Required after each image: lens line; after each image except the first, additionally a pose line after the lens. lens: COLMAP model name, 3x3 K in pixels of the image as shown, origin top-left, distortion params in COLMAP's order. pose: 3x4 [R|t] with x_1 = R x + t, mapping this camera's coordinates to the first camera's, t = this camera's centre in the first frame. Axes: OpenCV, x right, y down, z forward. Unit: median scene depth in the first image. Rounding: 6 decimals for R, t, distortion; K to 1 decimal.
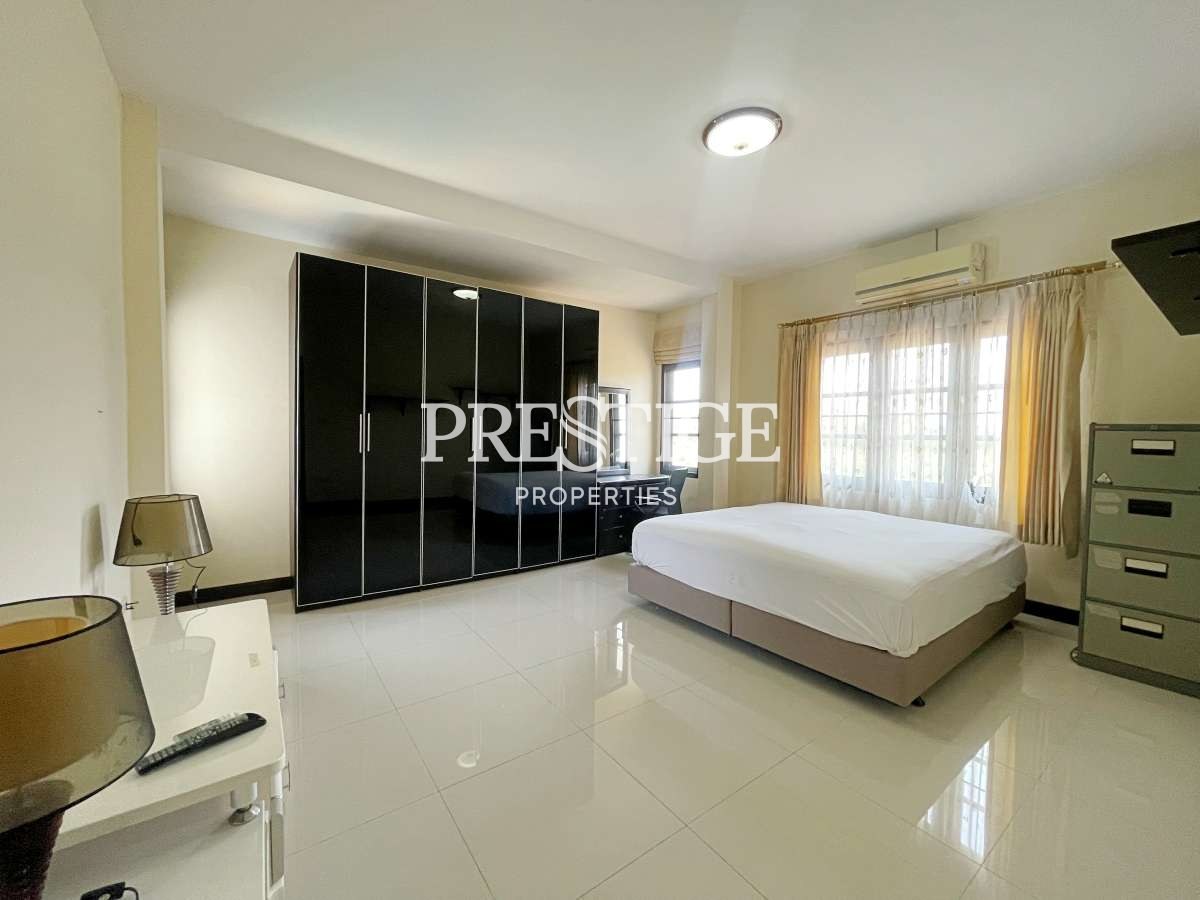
lens RADIAL K [[488.0, 0, 596.6], [0, 488.0, 447.5], [0, 0, 1]] dist [0.000922, -0.000294]
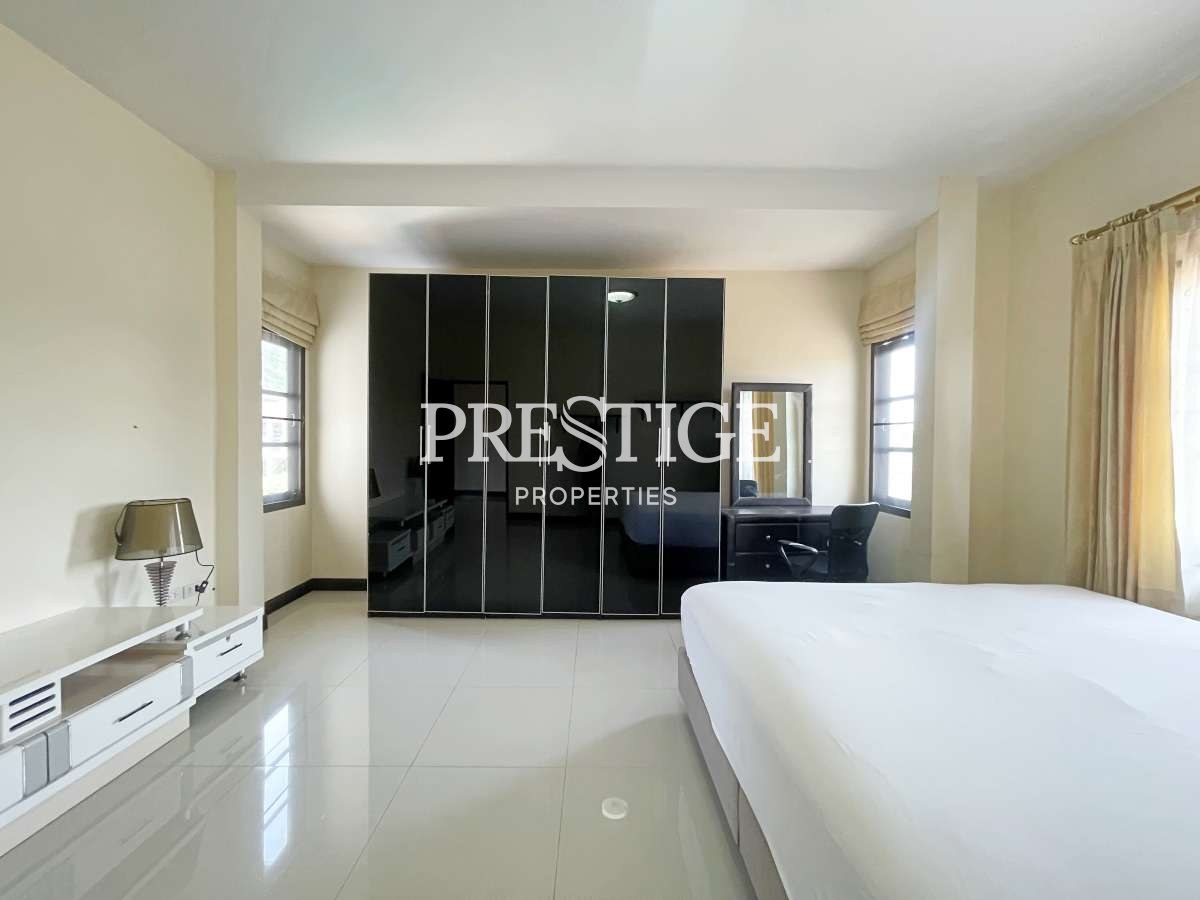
lens RADIAL K [[488.0, 0, 596.6], [0, 488.0, 447.5], [0, 0, 1]] dist [0.000922, -0.000294]
pose [[0.811010, 0.009210, -0.584959, 0.281840], [-0.021266, 0.999679, -0.013744, -0.014519], [0.584645, 0.023587, 0.810946, 0.310019]]
